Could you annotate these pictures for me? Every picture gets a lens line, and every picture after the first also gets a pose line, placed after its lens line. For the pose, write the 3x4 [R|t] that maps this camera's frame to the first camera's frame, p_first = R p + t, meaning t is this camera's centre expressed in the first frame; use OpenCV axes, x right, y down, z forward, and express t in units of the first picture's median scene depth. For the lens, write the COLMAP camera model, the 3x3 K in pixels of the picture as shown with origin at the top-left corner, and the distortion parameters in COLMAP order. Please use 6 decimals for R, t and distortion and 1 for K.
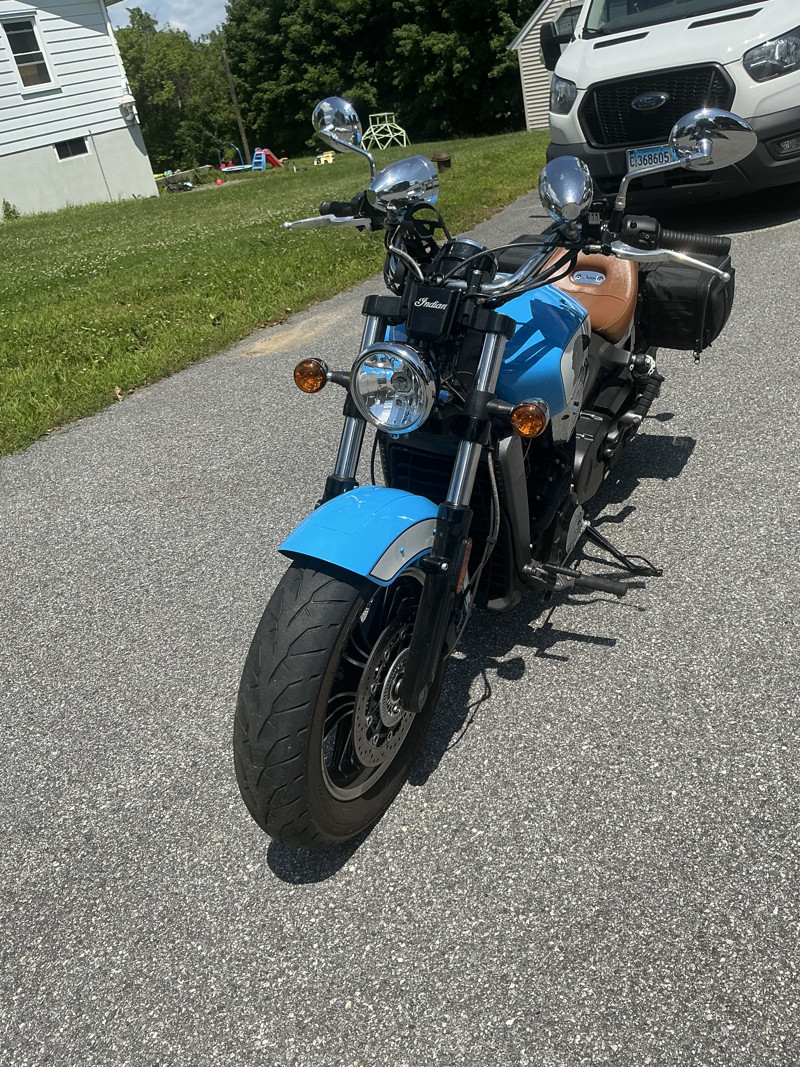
lens RADIAL K [[888.1, 0, 367.6], [0, 888.1, 535.0], [0, 0, 1]] dist [0.010417, -0.067645]
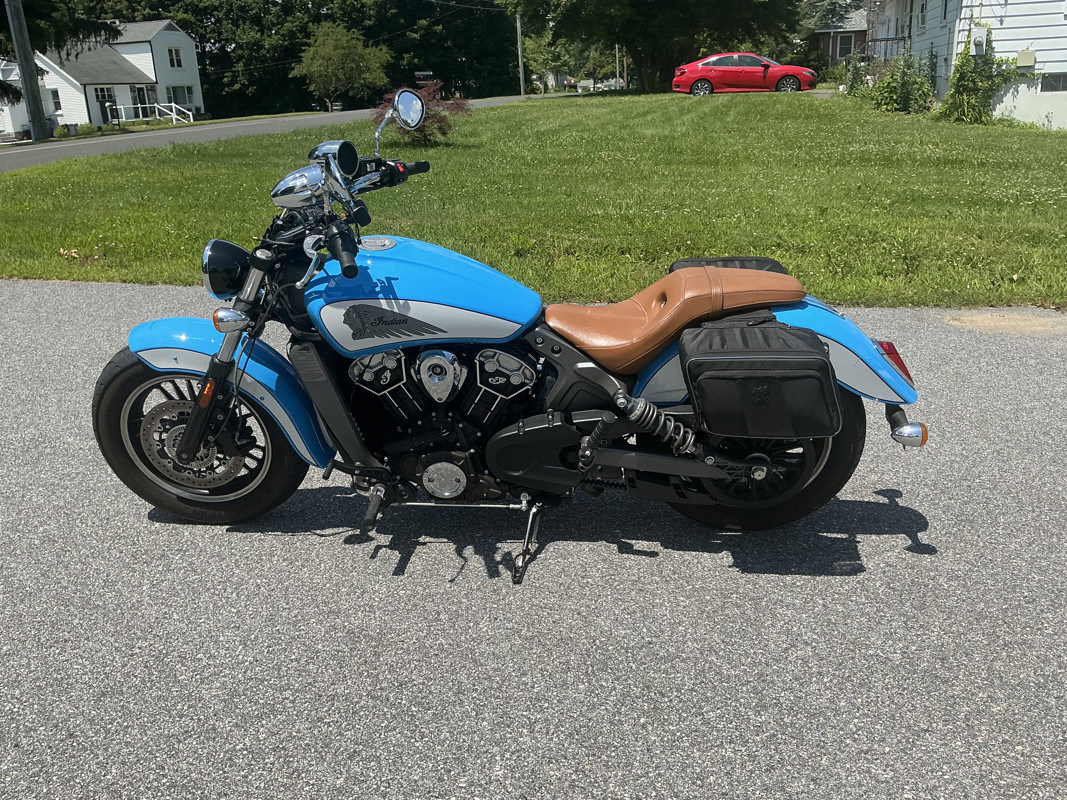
lens RADIAL K [[888.1, 0, 539.2], [0, 888.1, 397.2], [0, 0, 1]] dist [0.010417, -0.067645]
pose [[0.433334, 0.465600, -0.771646, 1.078285], [-0.461244, 0.850155, 0.253950, -0.428035], [0.774258, 0.245872, 0.583157, 0.391199]]
